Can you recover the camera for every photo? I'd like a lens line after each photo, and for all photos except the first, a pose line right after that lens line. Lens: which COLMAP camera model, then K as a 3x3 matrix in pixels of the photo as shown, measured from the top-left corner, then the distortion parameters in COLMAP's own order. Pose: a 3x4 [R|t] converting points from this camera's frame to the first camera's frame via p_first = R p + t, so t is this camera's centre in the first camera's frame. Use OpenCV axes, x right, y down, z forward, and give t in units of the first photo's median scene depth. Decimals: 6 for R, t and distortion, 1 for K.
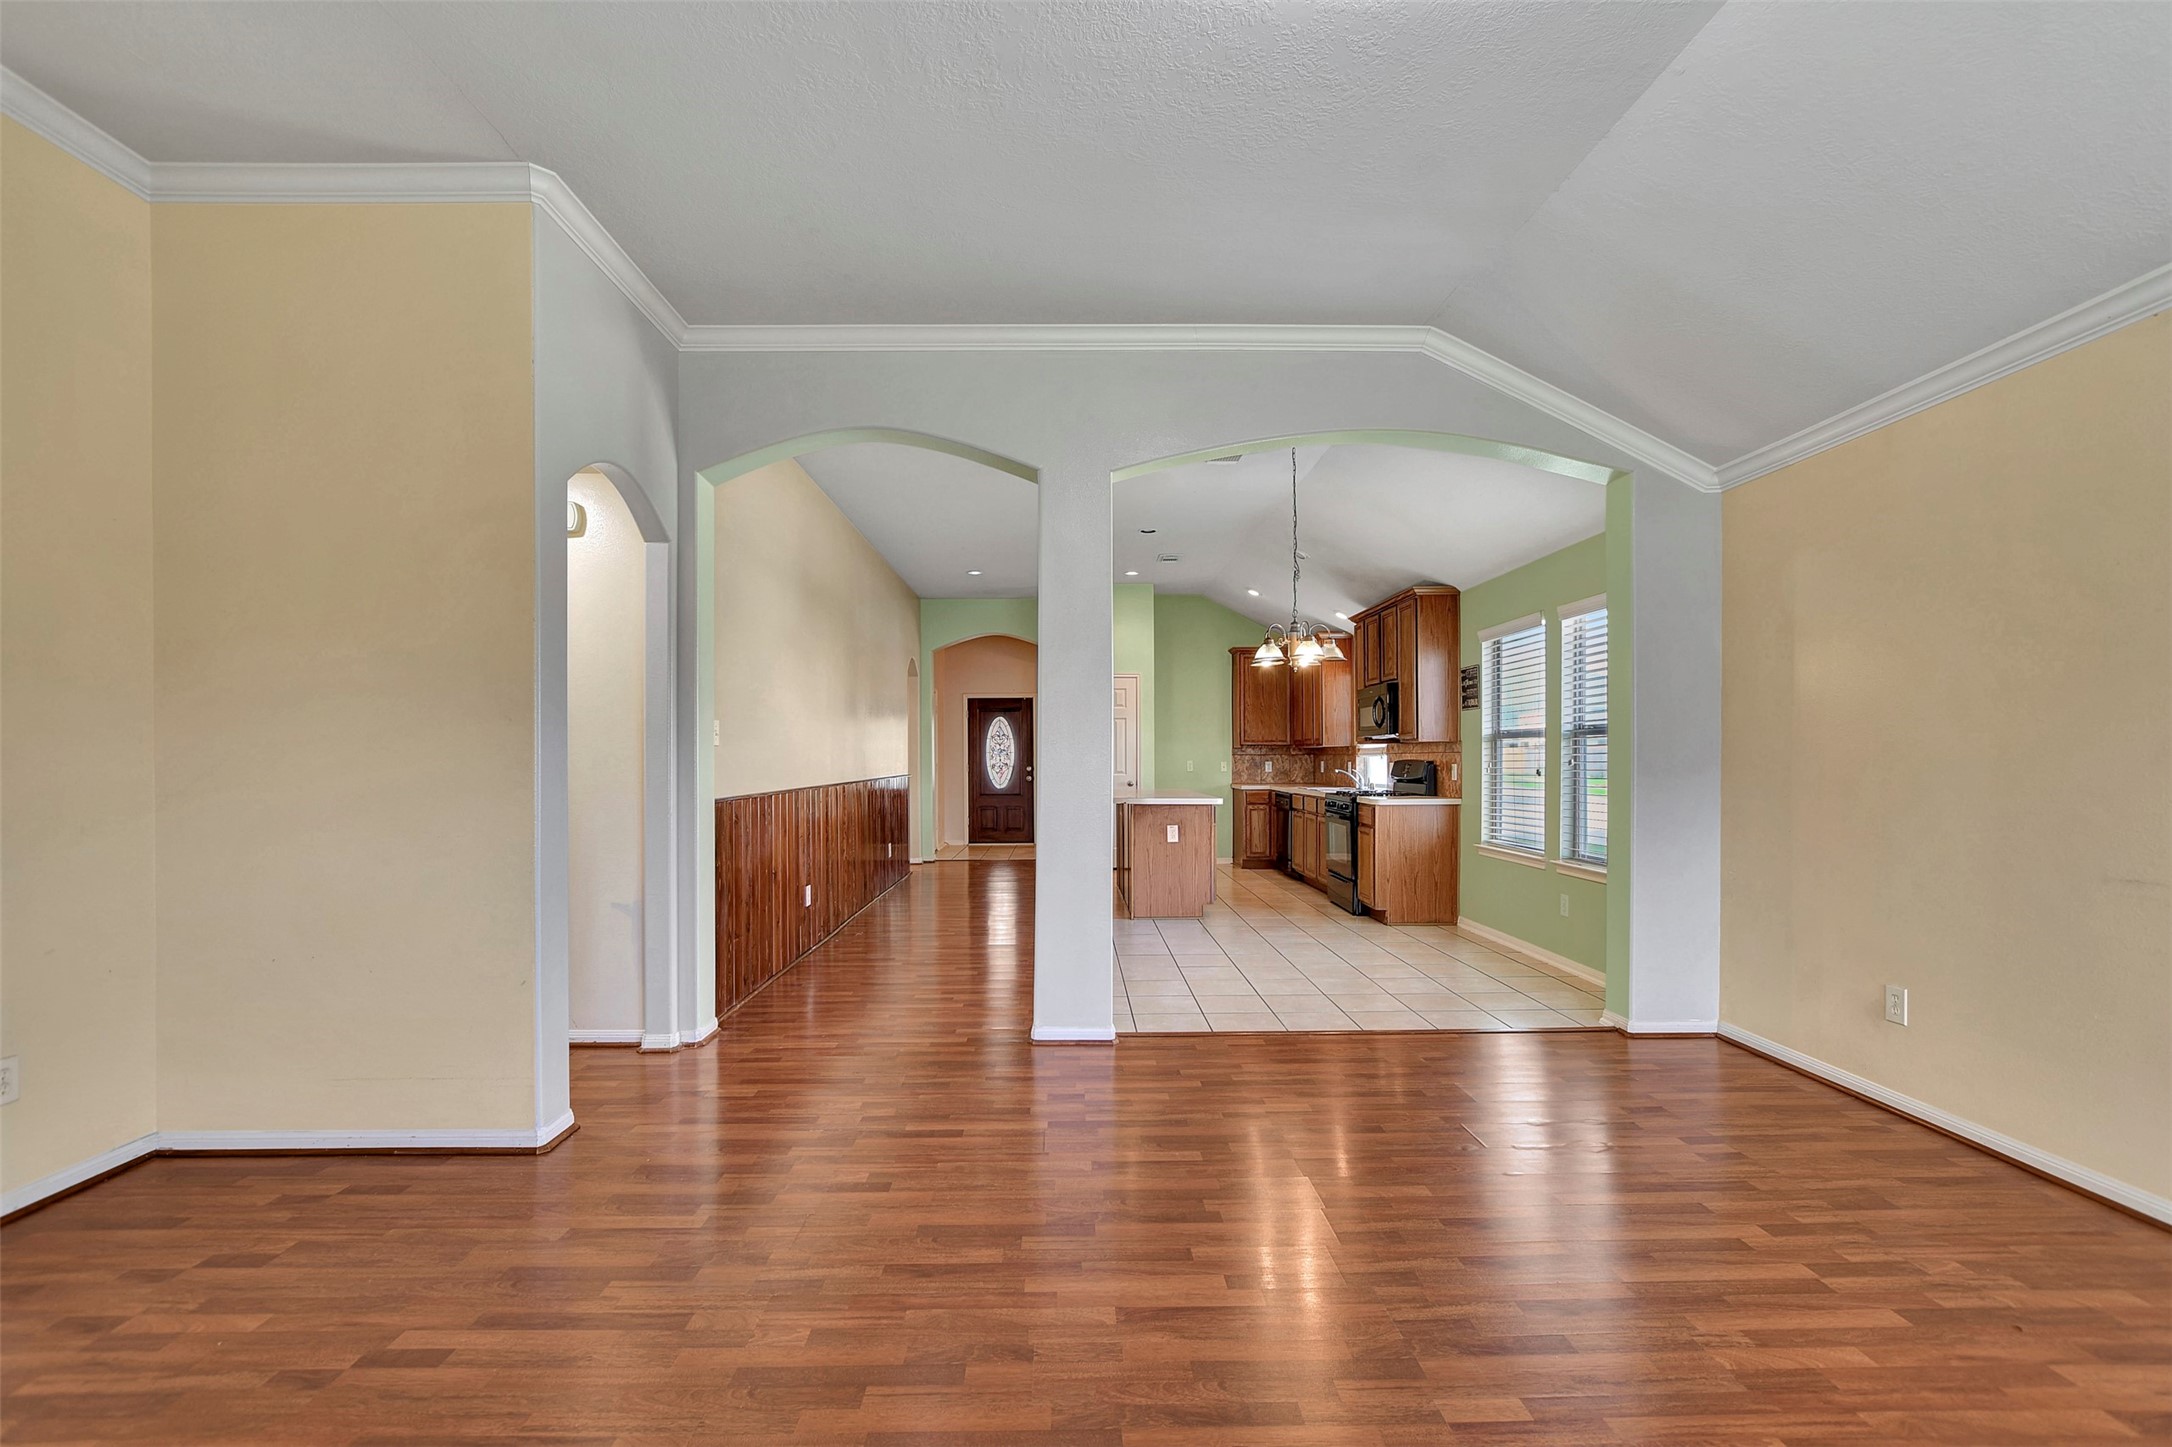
lens RADIAL K [[960.1, 0, 1079.3], [0, 960.1, 758.5], [0, 0, 1]] dist [-0.022753, 0.010663]
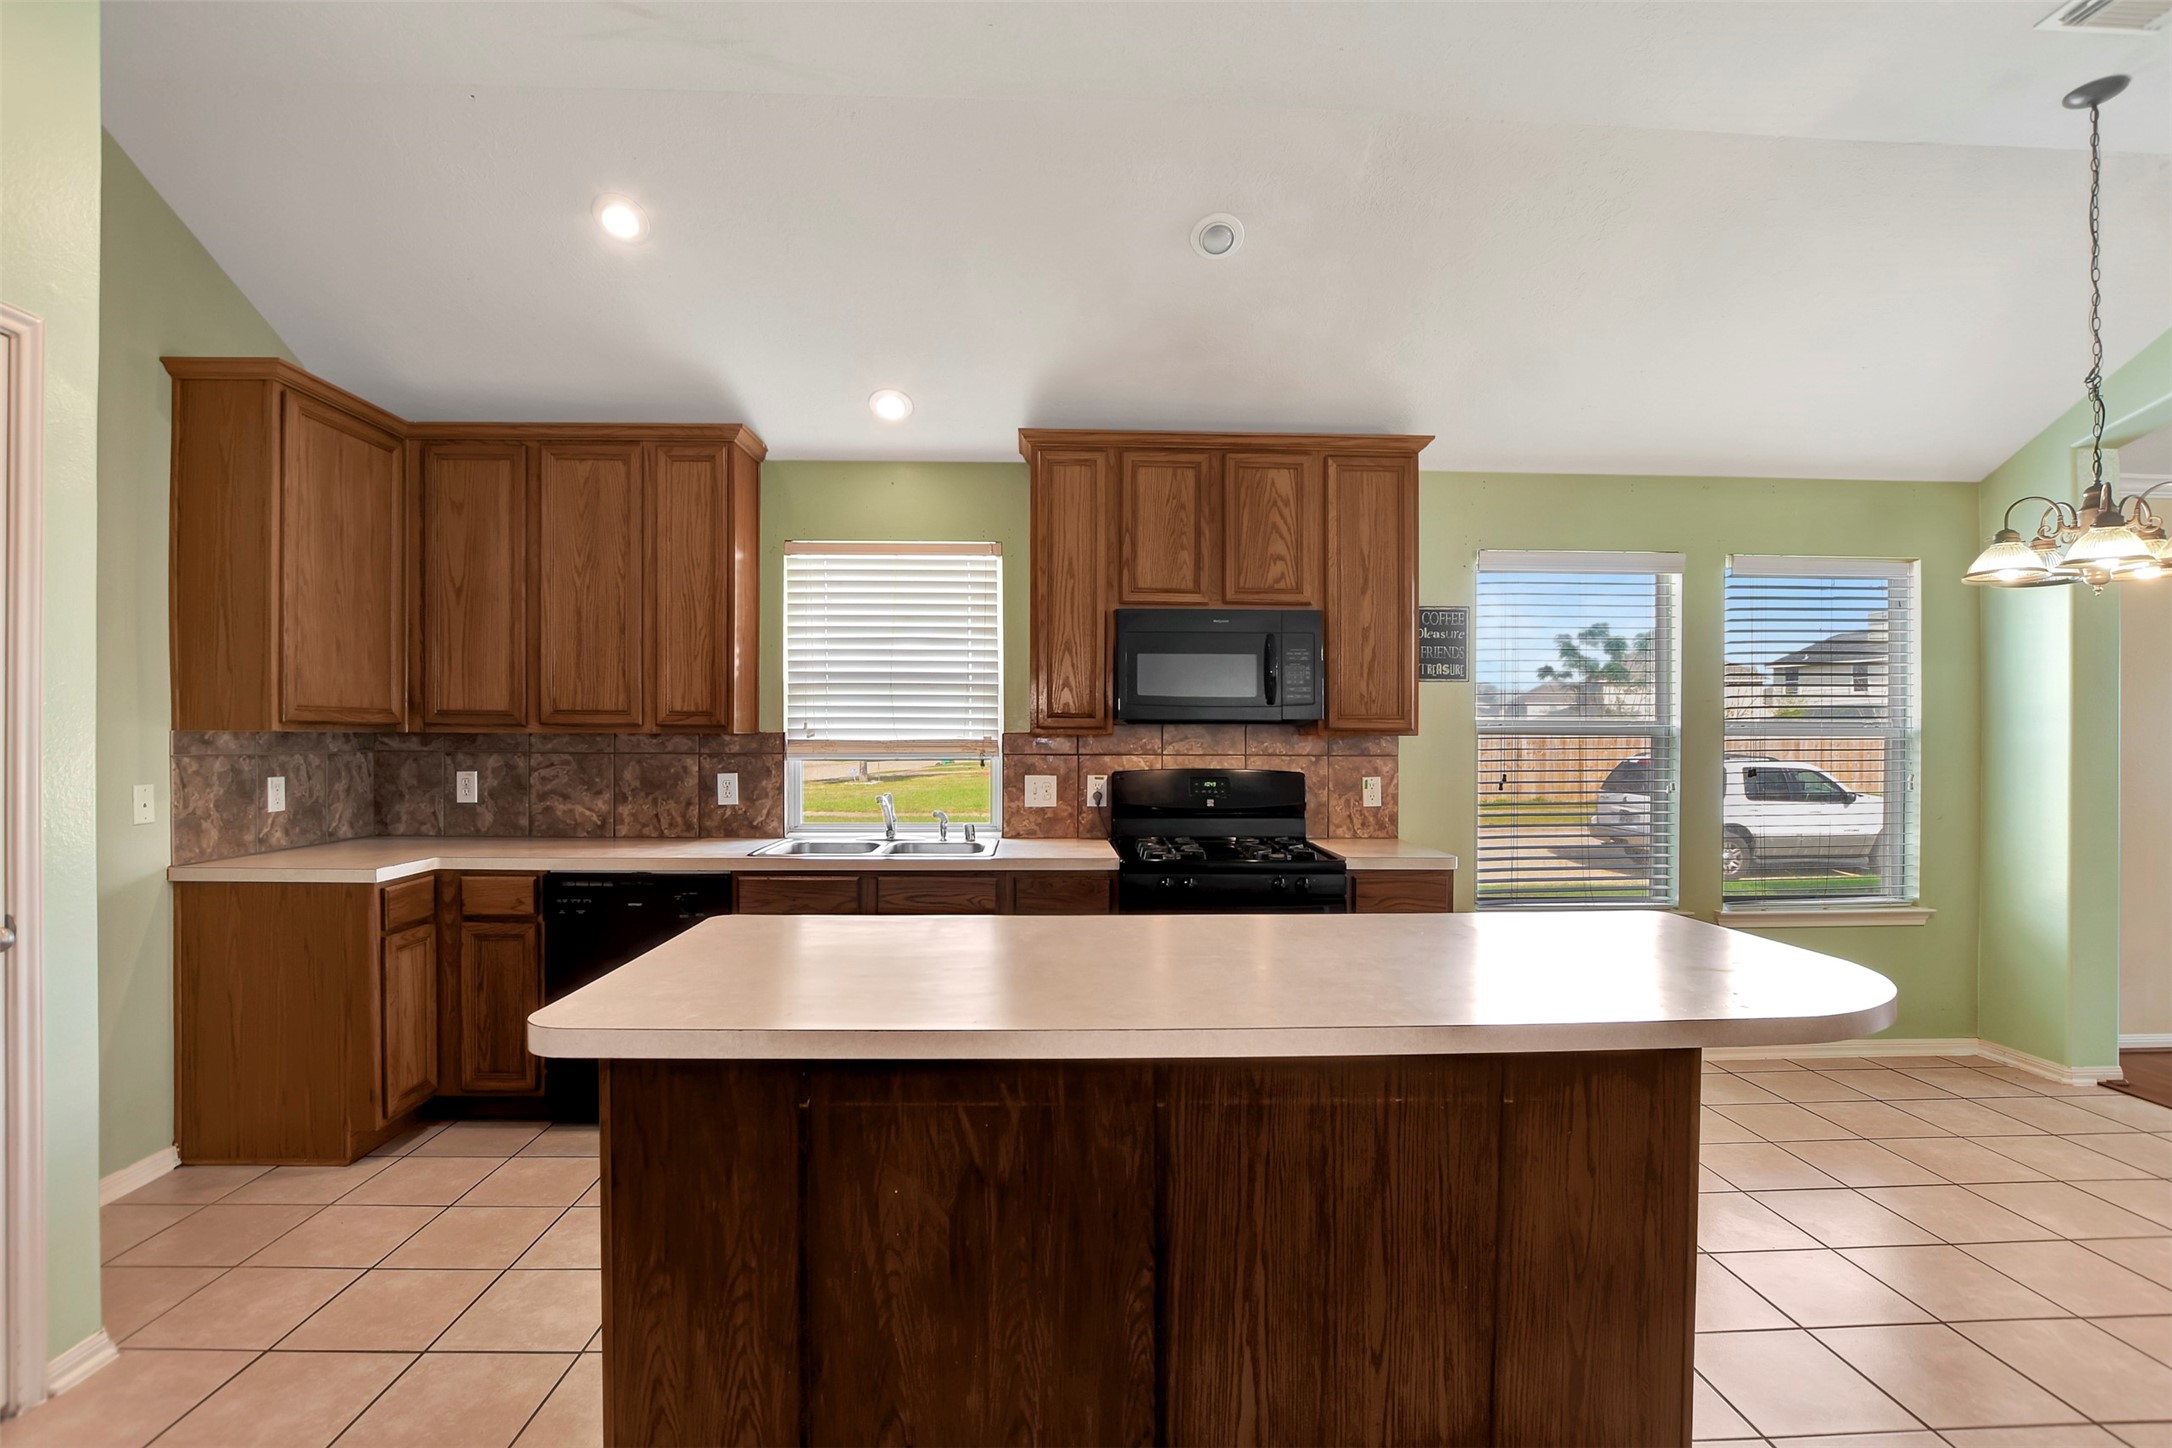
lens RADIAL K [[1007.4, 0, 1086.0], [0, 1007.4, 724.0], [0, 0, 1]] dist [-0.039639, 0.007864]
pose [[-0.021679, 0.013289, 0.999677, -0.225541], [-0.004423, 0.999901, -0.013388, -0.019817], [-0.999755, -0.004712, -0.021618, 1.464567]]
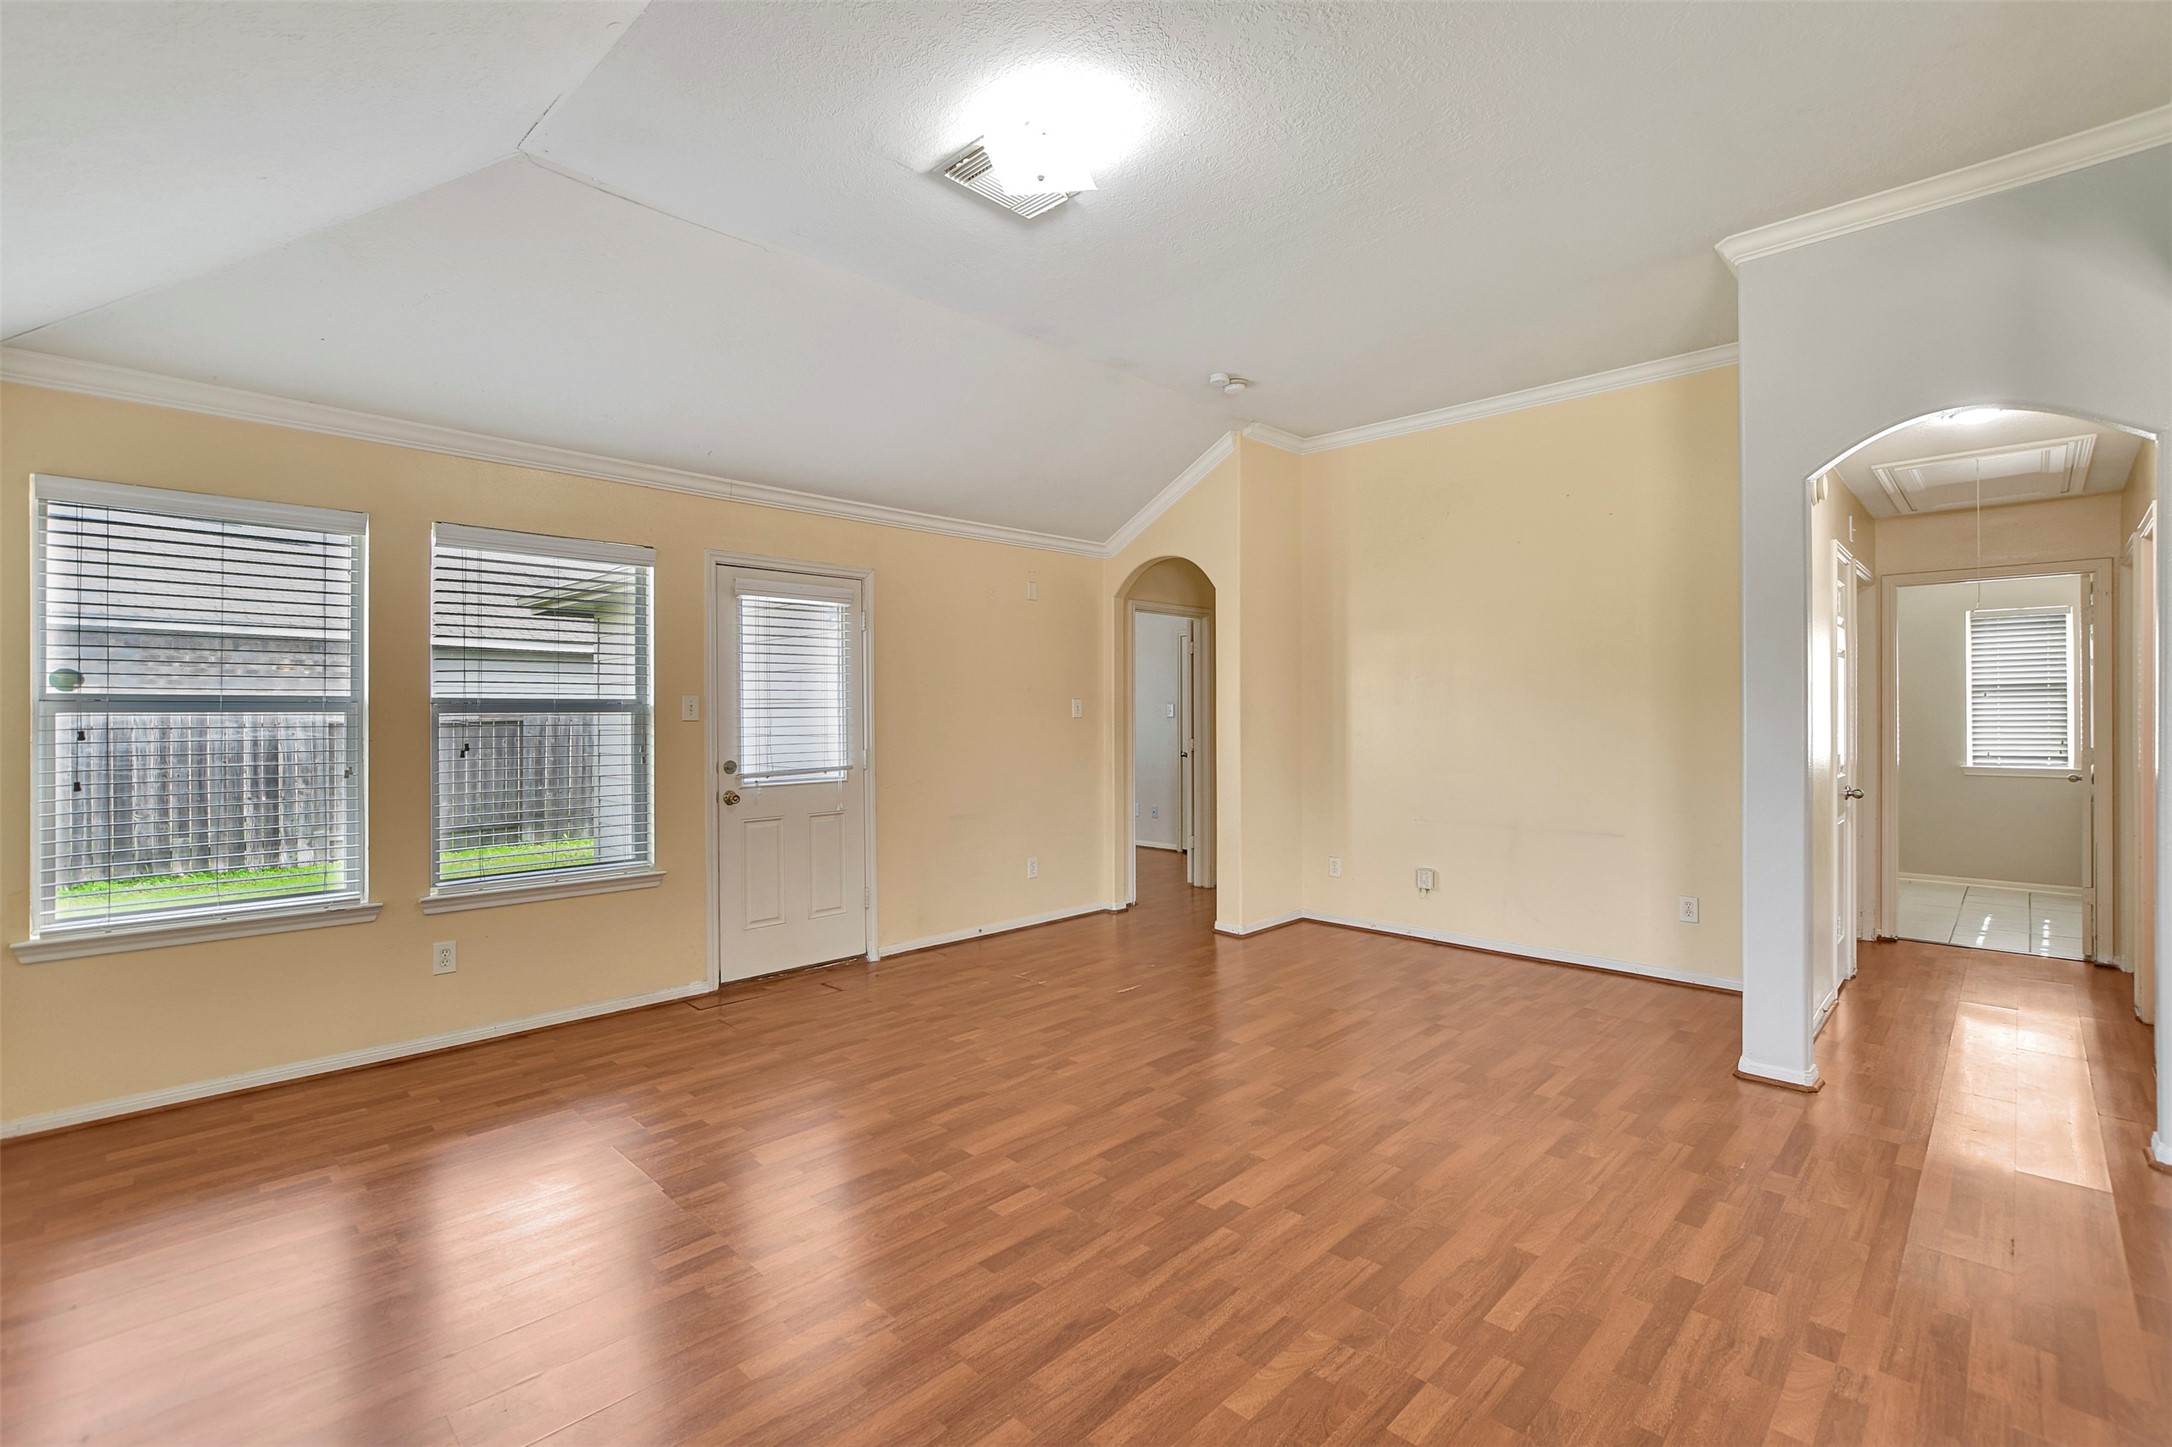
lens RADIAL K [[962.1, 0, 1086.0], [0, 962.1, 723.5], [0, 0, 1]] dist [-0.011234, -0.000198]
pose [[-0.714840, 0.012949, -0.699168, 0.434370], [0.004256, 0.999891, 0.014168, -0.021163], [0.699275, 0.007153, -0.714817, 0.672294]]
